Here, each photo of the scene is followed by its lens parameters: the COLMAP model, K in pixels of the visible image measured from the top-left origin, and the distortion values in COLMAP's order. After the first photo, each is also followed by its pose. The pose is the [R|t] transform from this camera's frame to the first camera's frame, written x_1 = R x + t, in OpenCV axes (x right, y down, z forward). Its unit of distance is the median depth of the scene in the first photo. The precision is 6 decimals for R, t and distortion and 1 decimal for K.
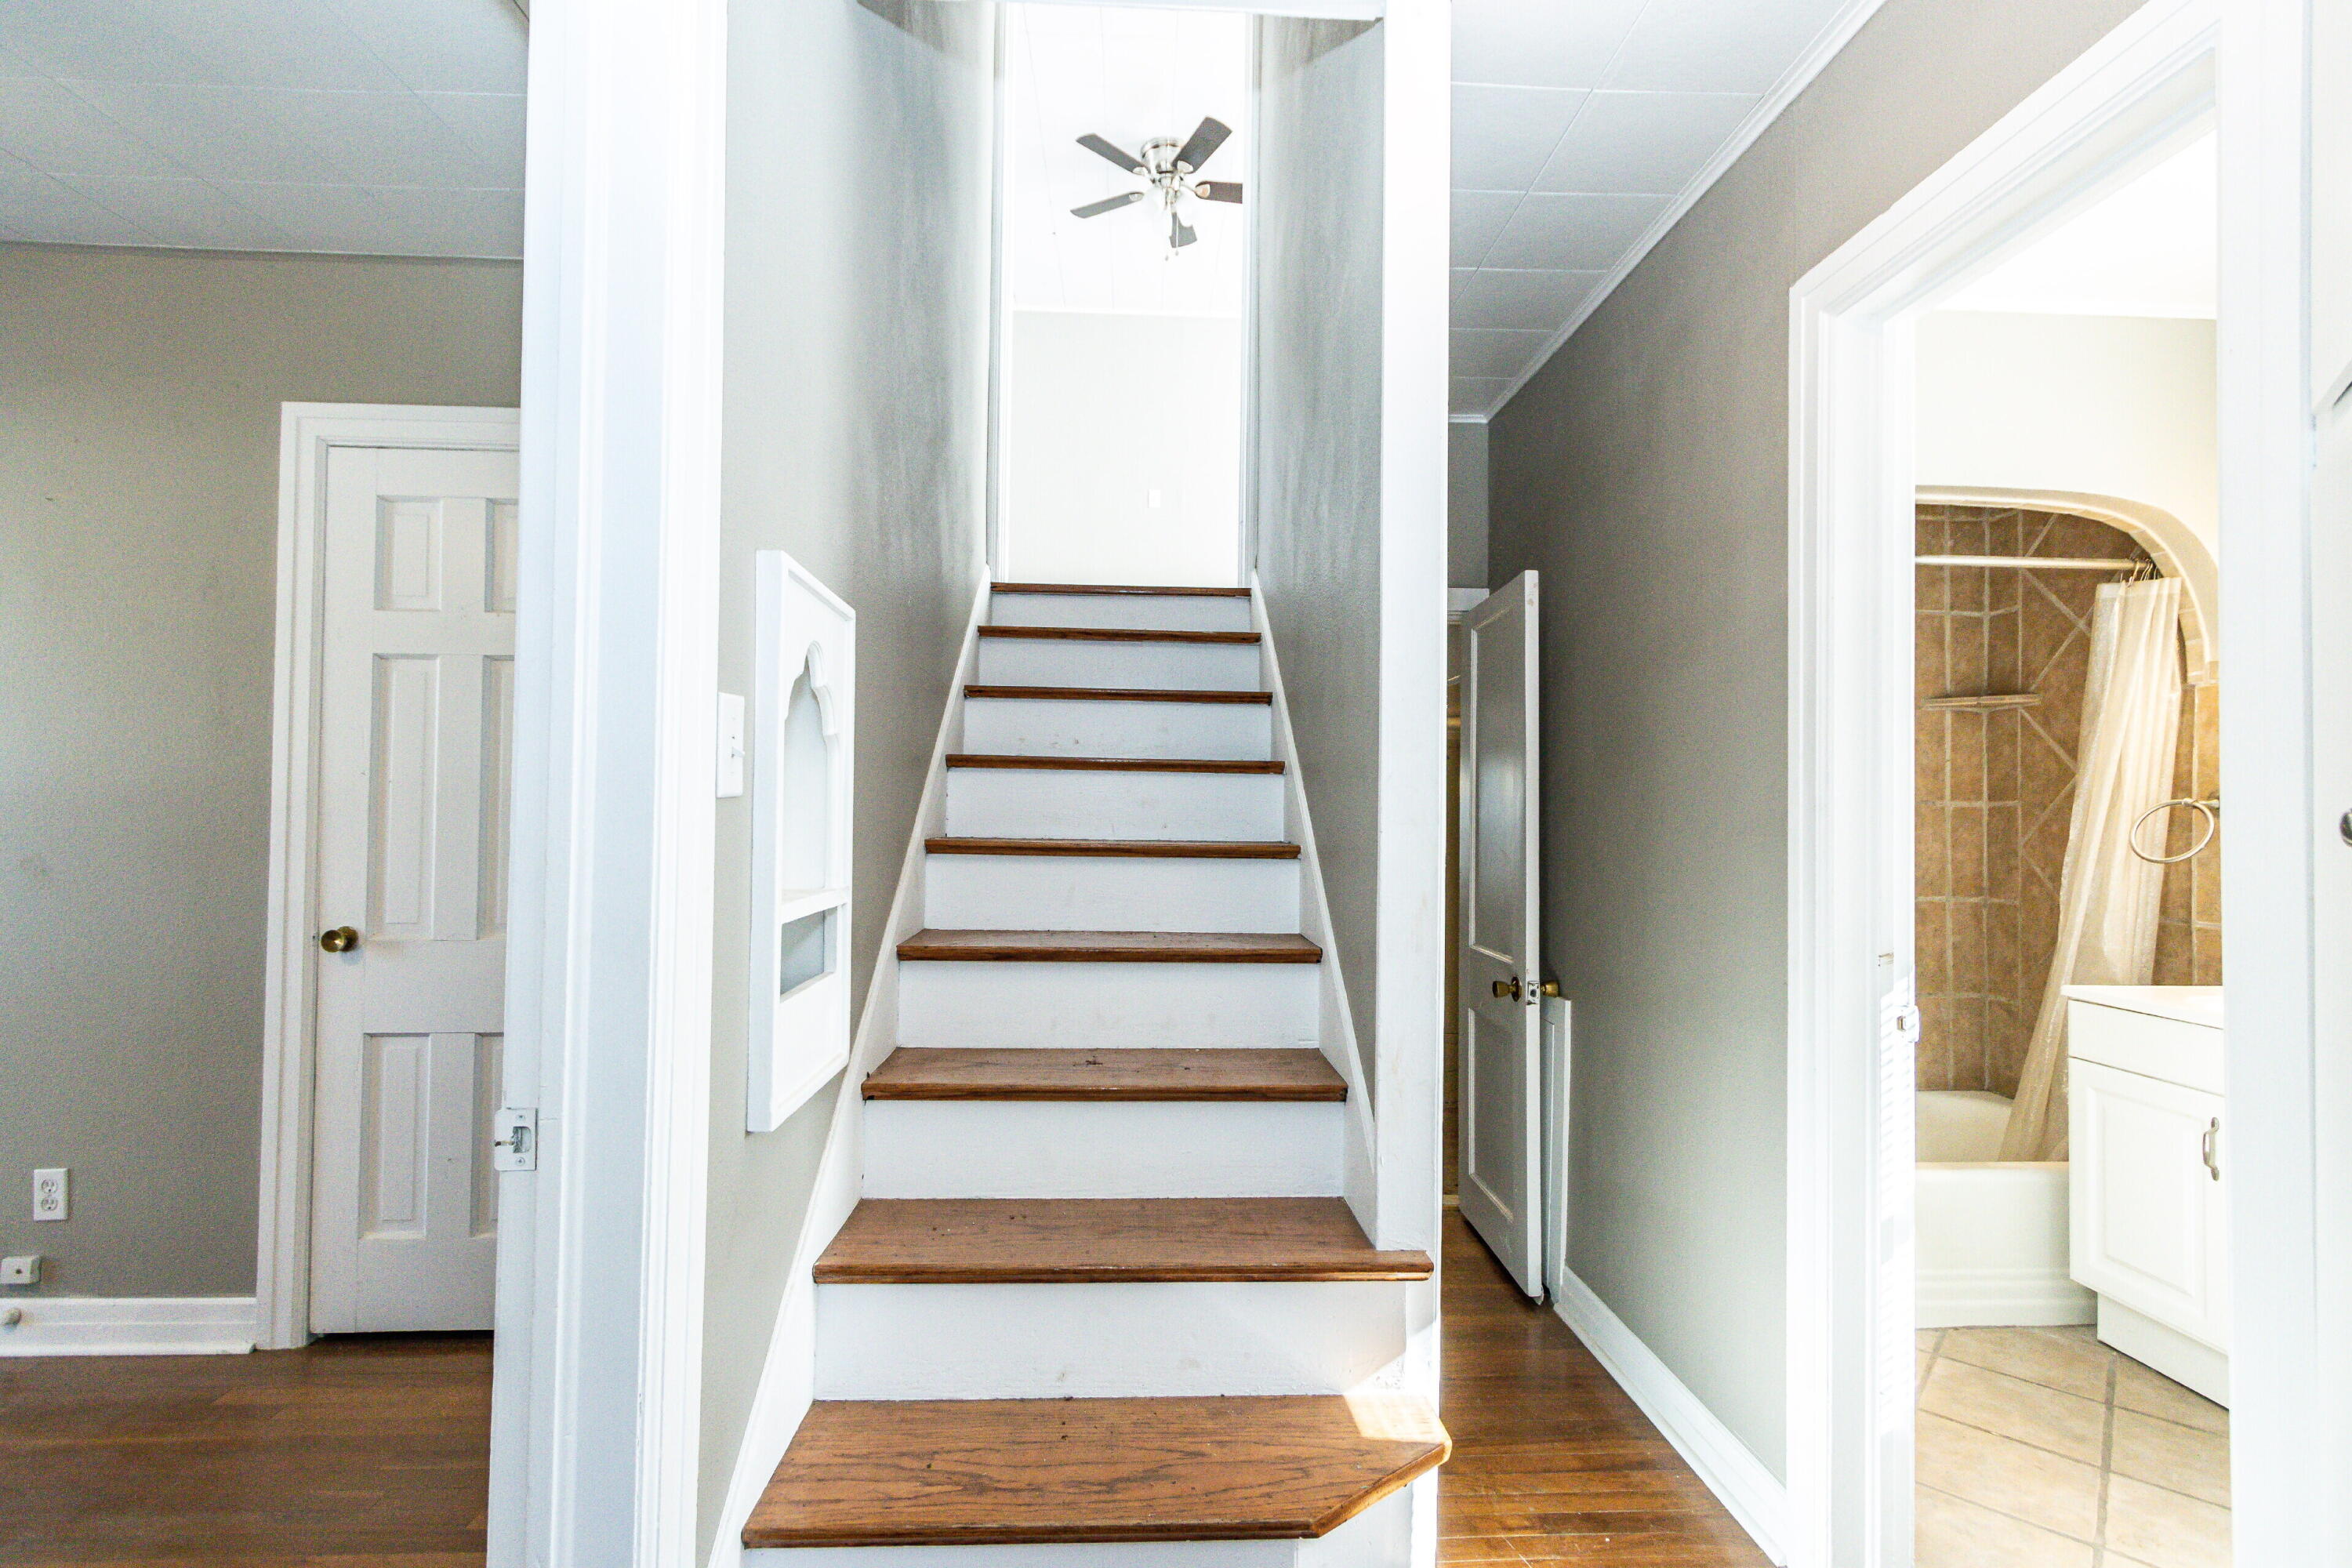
lens RADIAL K [[1074.5, 0, 1189.8], [0, 1074.5, 782.6], [0, 0, 1]] dist [0.006760, -0.002857]
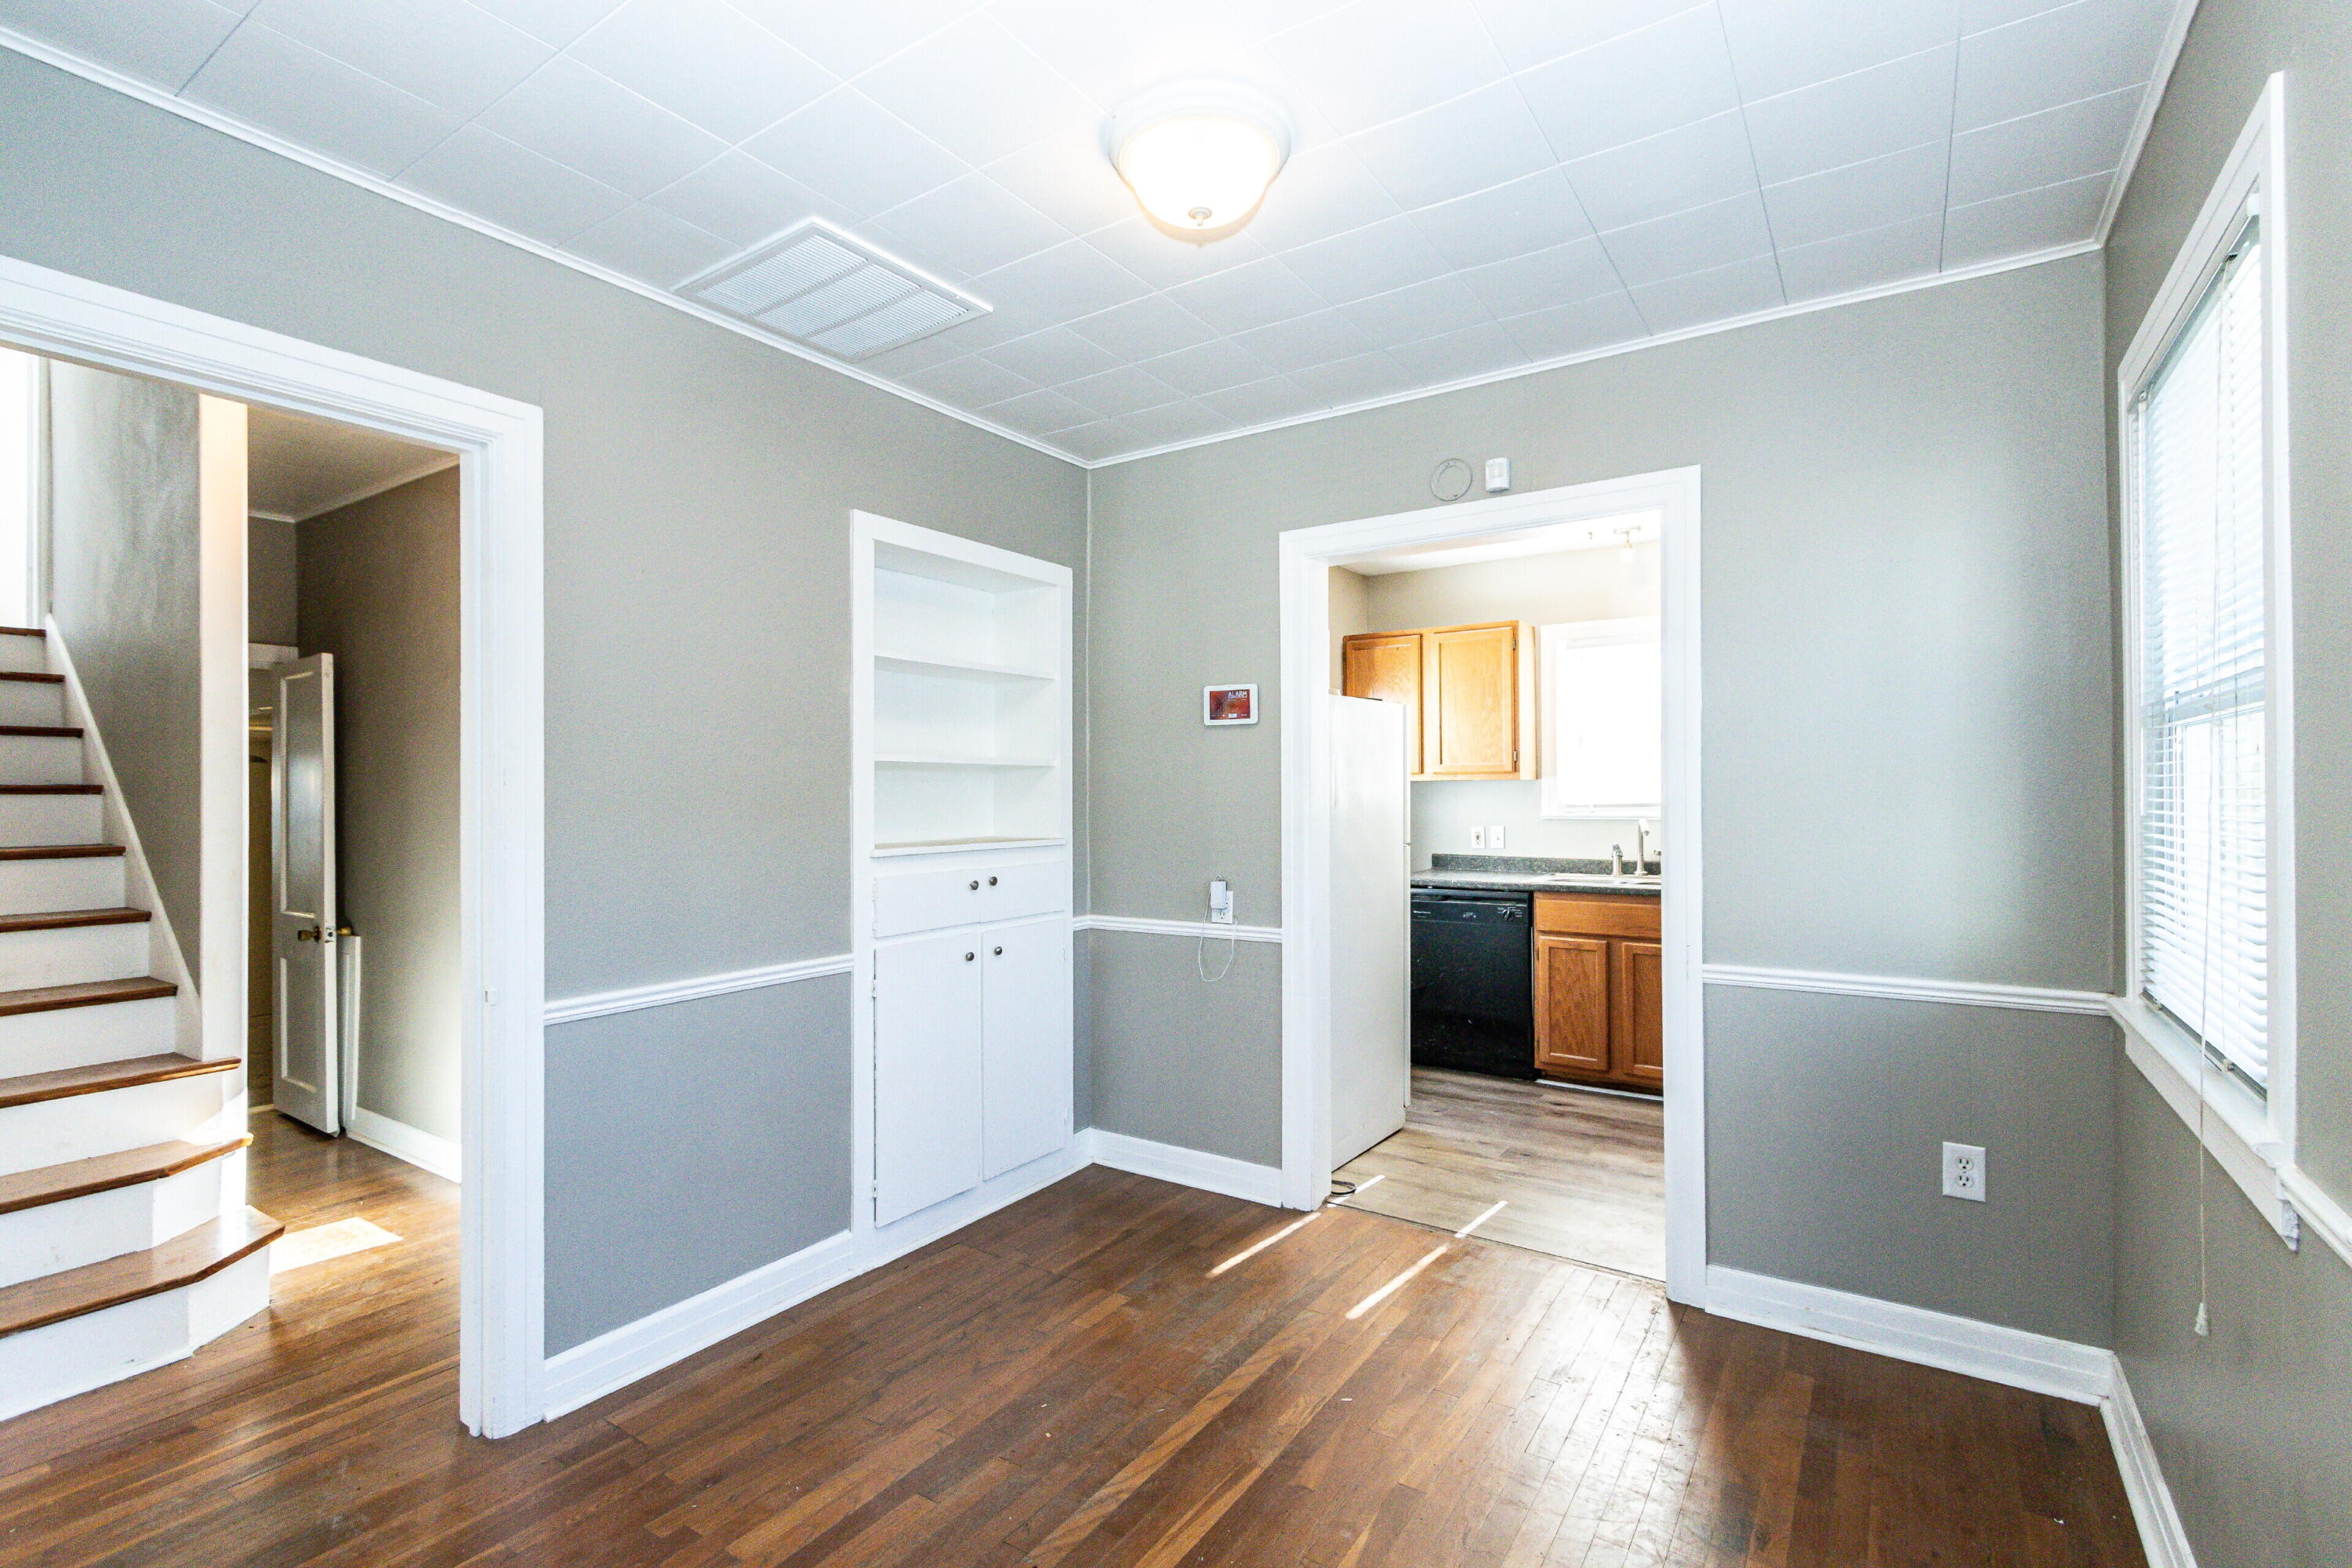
lens RADIAL K [[1074.5, 0, 1163.0], [0, 1074.5, 789.4], [0, 0, 1]] dist [0.006760, -0.002857]
pose [[0.605282, -0.012900, 0.795907, -0.190794], [-0.011571, 0.999620, 0.025001, -0.064839], [-0.795927, -0.024342, 0.604903, -0.917606]]
